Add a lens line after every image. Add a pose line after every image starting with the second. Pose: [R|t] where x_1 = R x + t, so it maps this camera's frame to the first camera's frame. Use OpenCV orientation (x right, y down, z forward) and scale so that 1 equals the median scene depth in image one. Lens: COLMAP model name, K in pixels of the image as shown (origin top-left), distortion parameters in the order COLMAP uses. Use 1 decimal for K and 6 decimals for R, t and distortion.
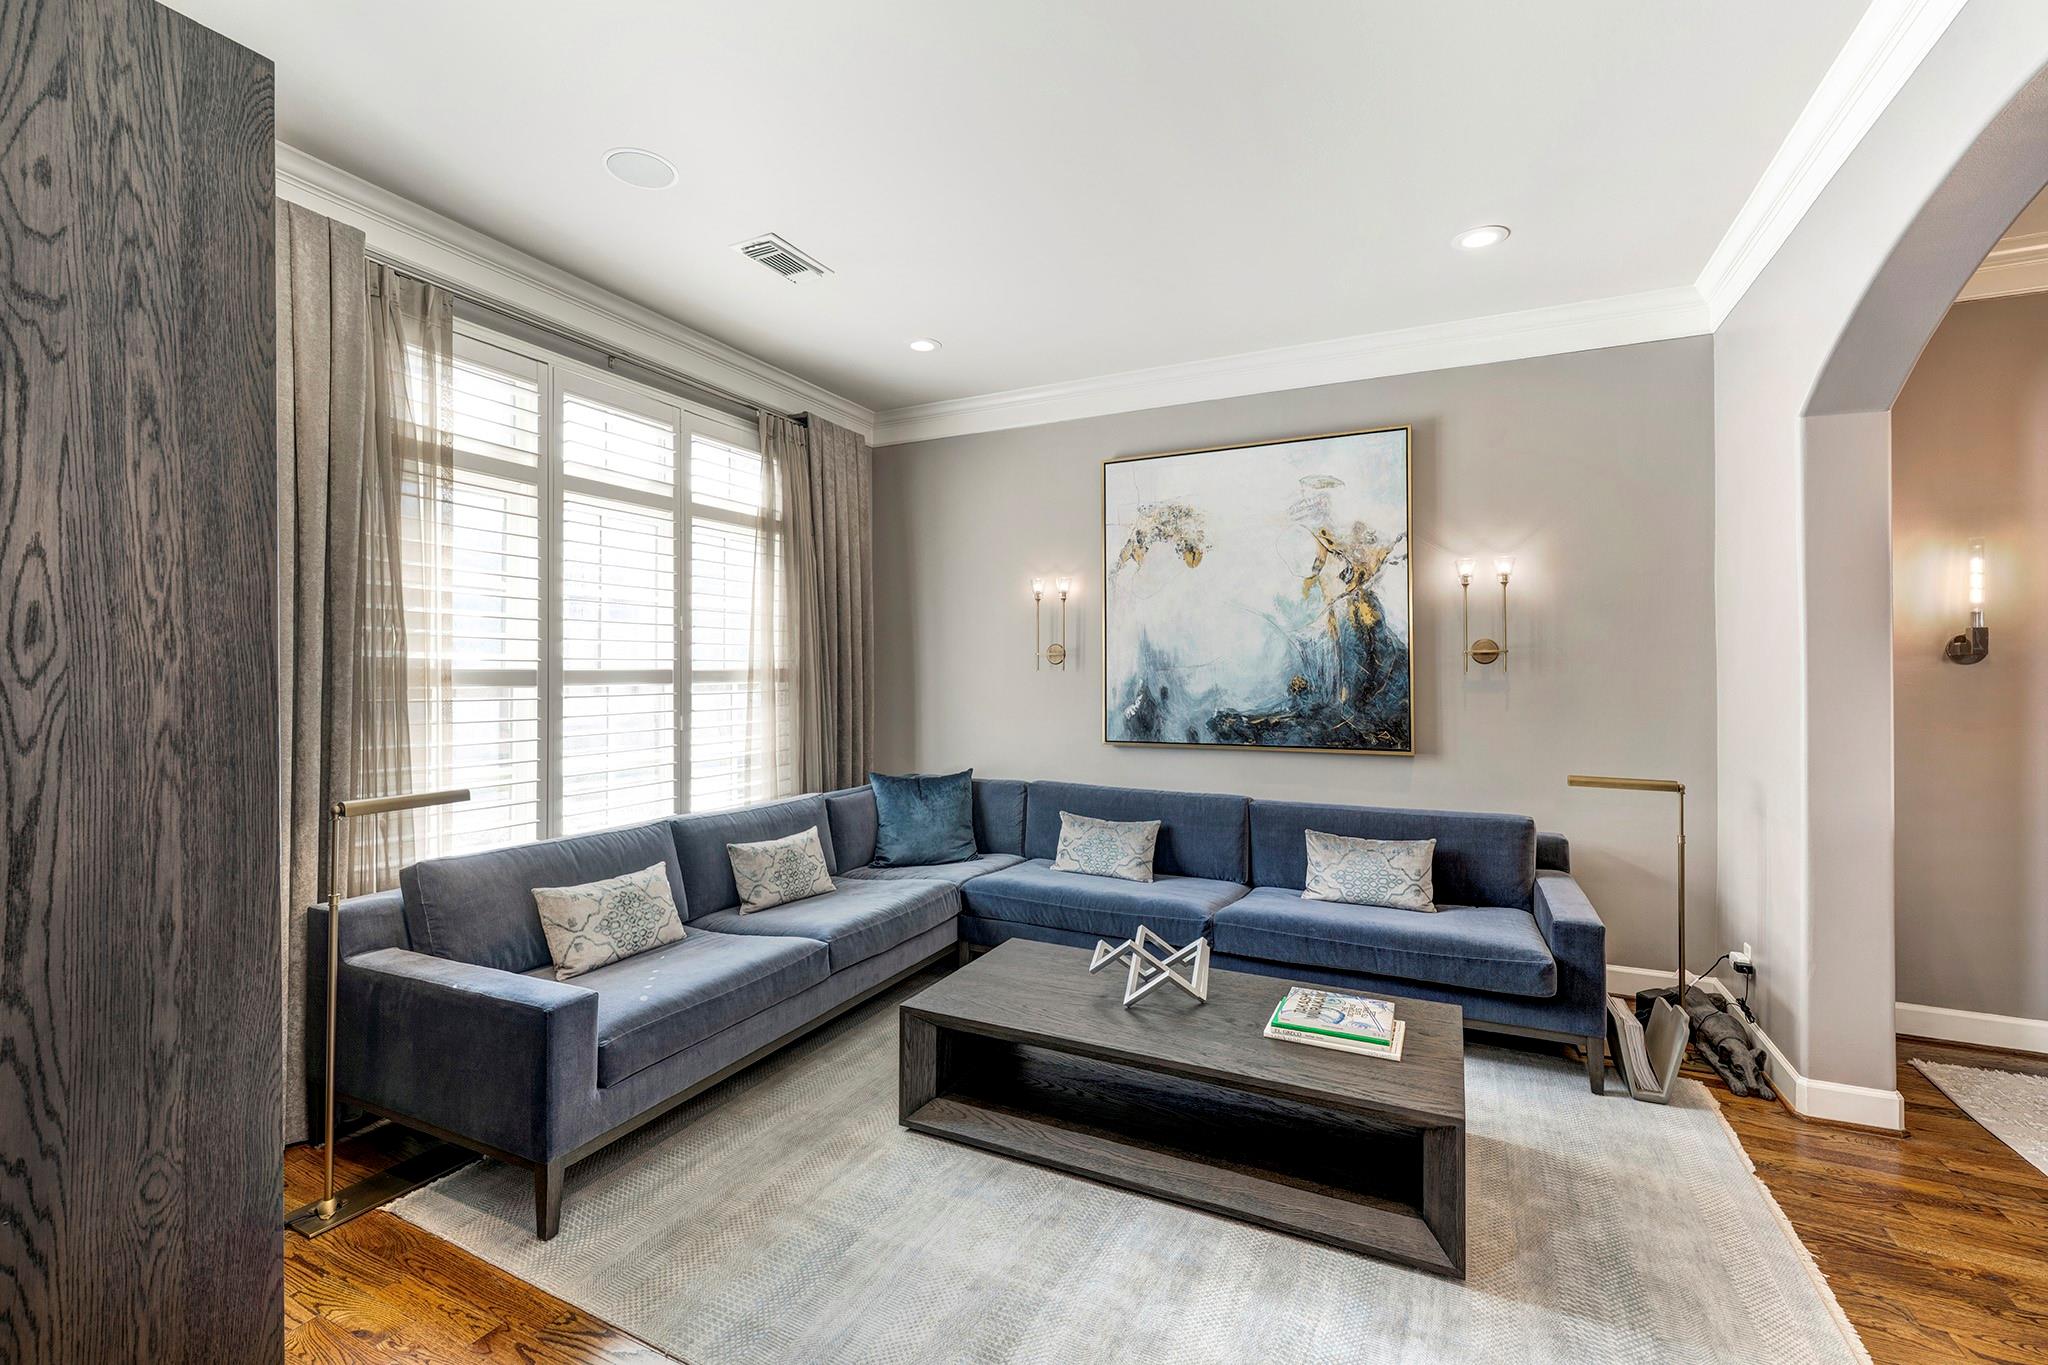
lens RADIAL K [[874.2, 0, 1011.8], [0, 874.2, 674.9], [0, 0, 1]] dist [0.000706, -0.000478]
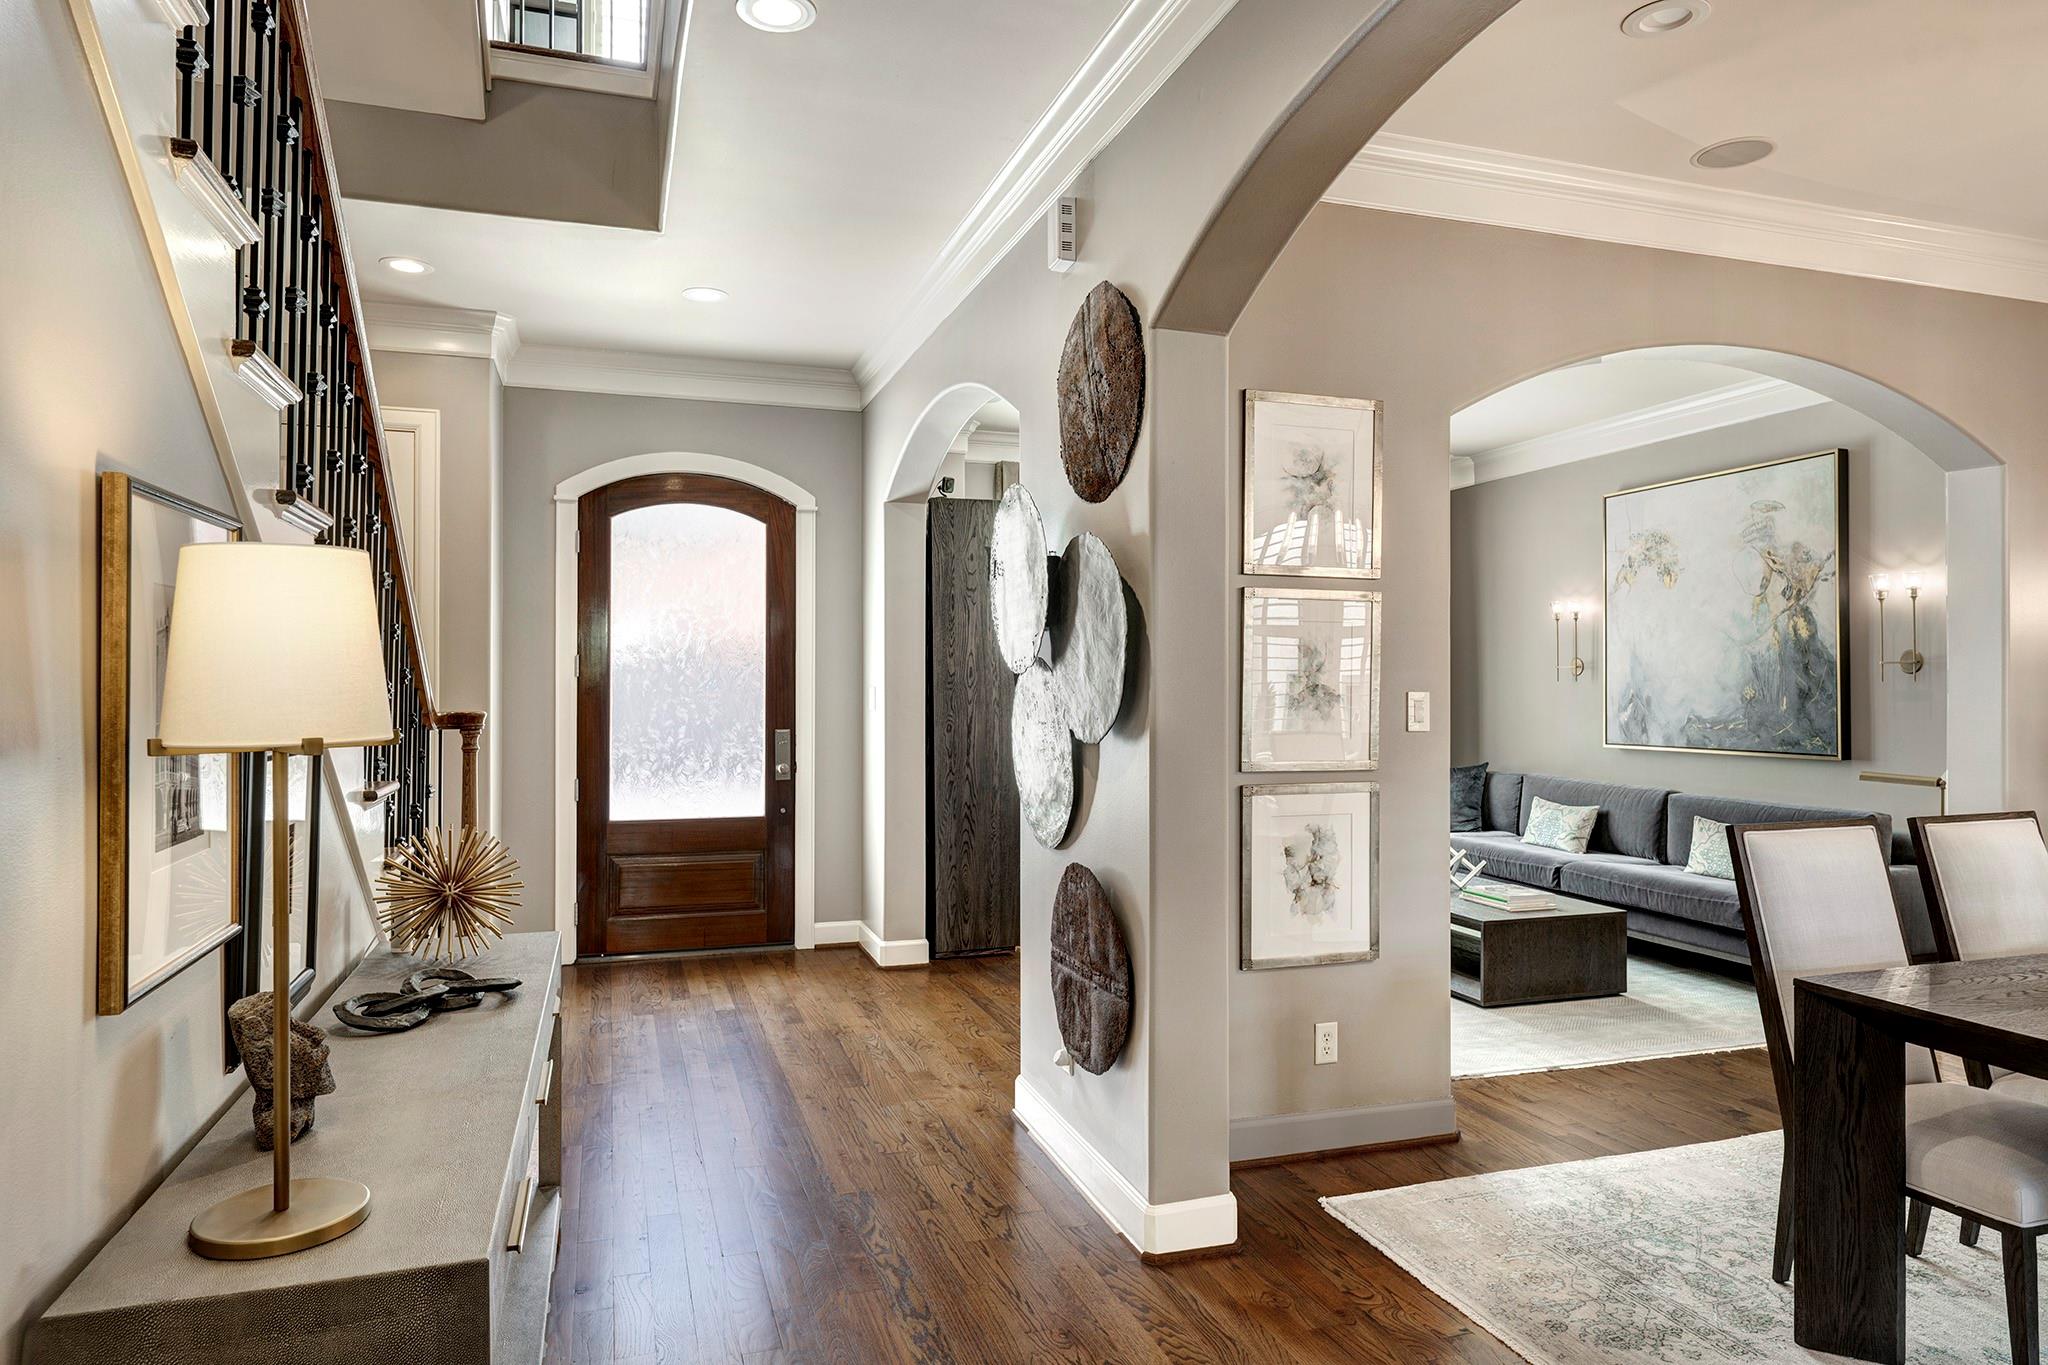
lens RADIAL K [[1207.1, 0, 1013.2], [0, 1207.1, 679.7], [0, 0, 1]] dist [-0.008412, 0.005954]
pose [[0.691764, -0.002852, -0.722118, 0.786214], [-0.003172, 0.999971, -0.006987, 0.006941], [0.722117, 0.007124, 0.691735, -0.702803]]
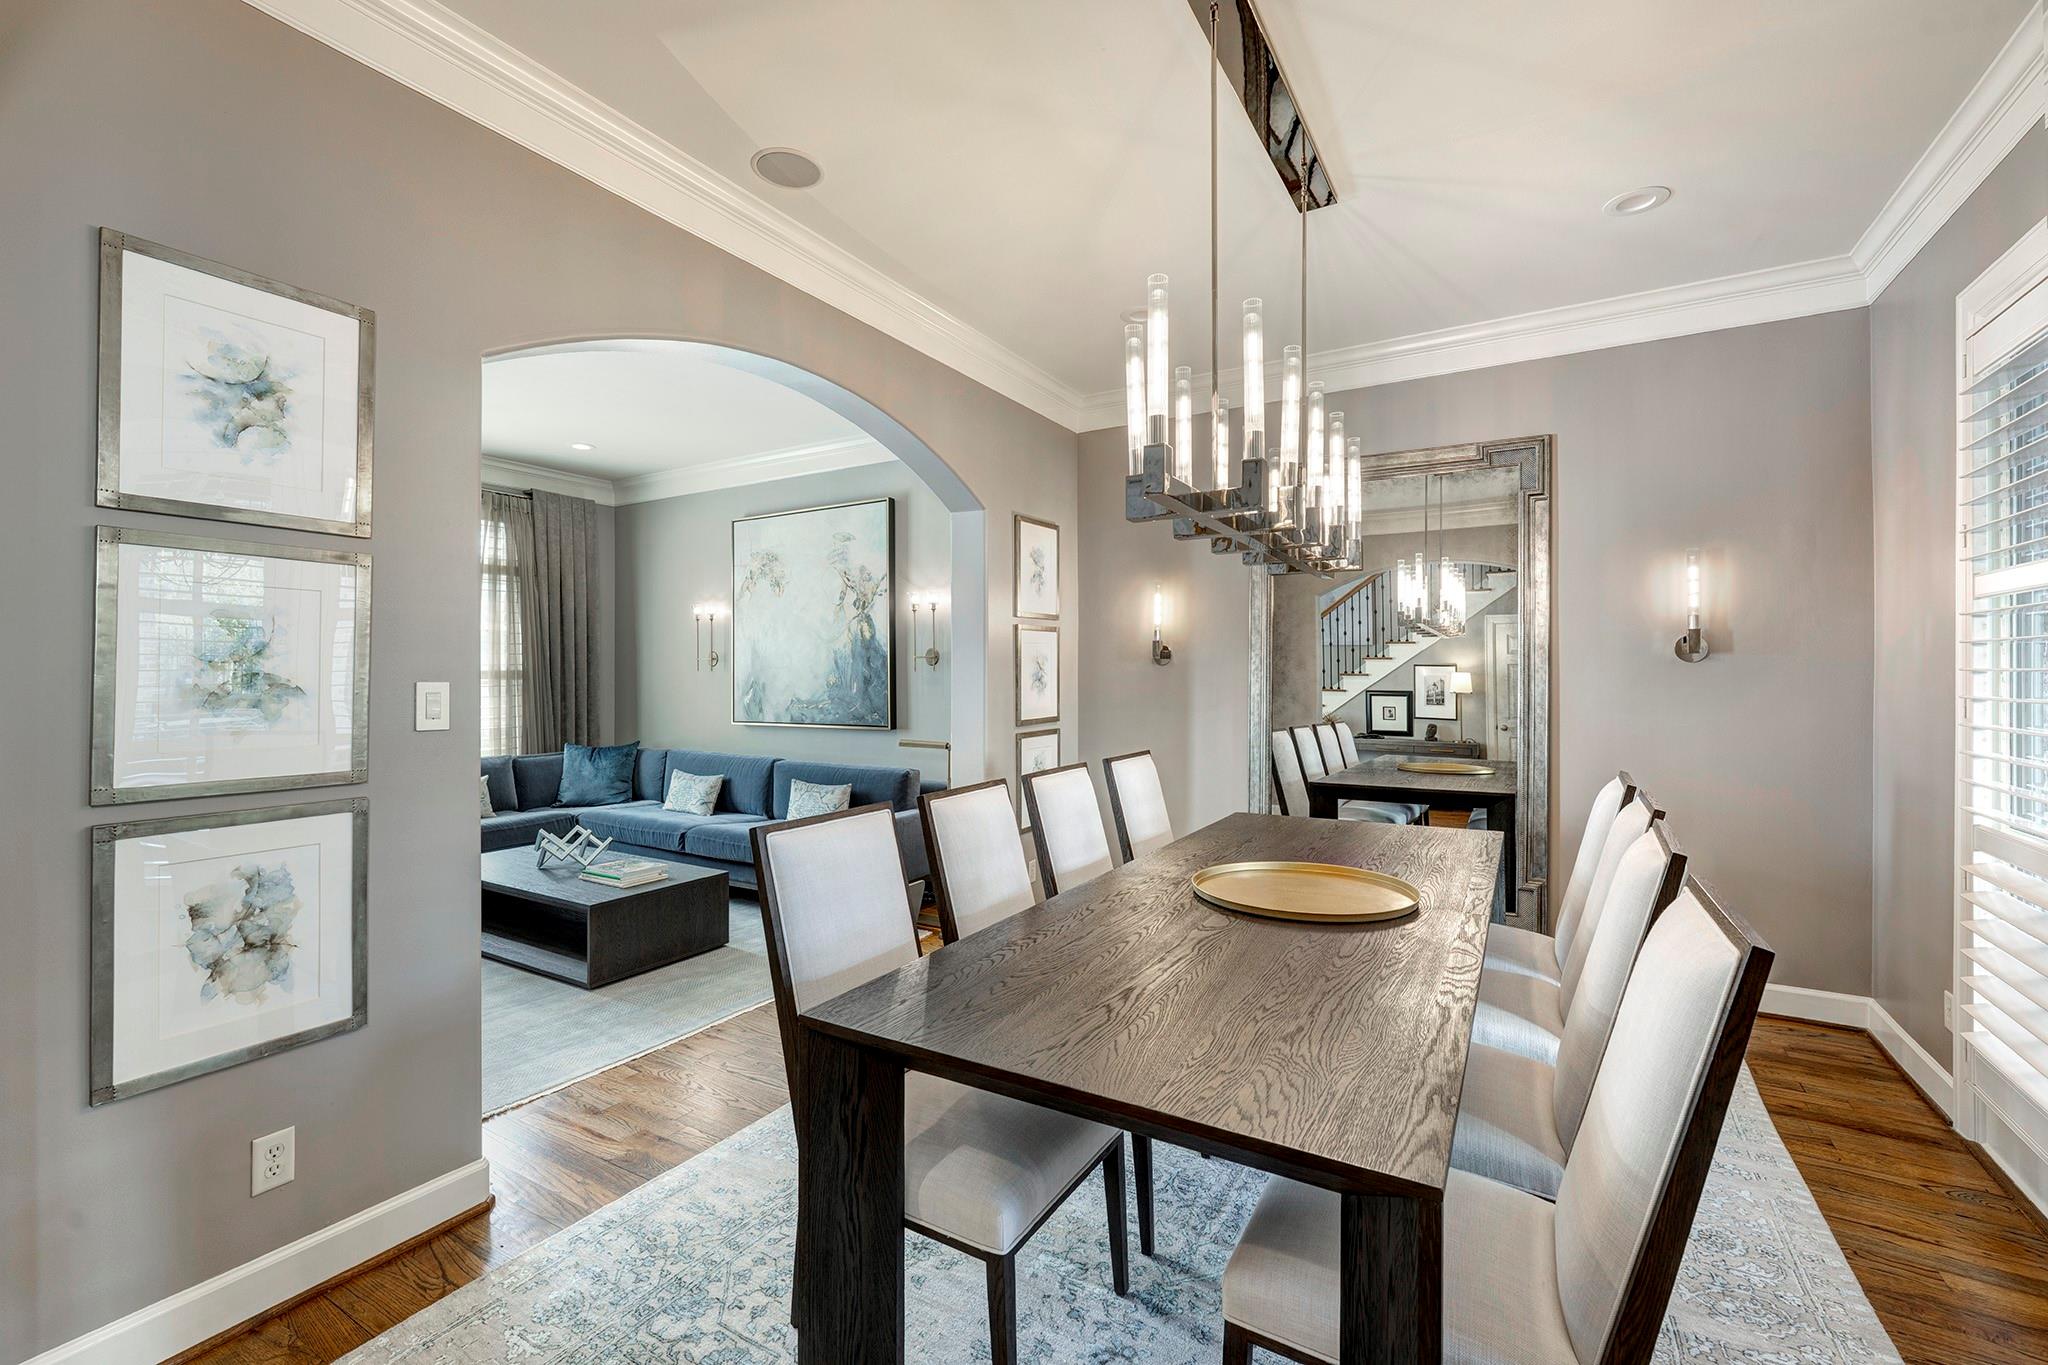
lens RADIAL K [[874.2, 0, 1002.6], [0, 874.2, 672.0], [0, 0, 1]] dist [0.000706, -0.000478]
pose [[0.995494, -0.000911, -0.094823, 0.745481], [0.000344, 0.999982, -0.005999, 0.006045], [0.094827, 0.005940, 0.995476, -0.382205]]
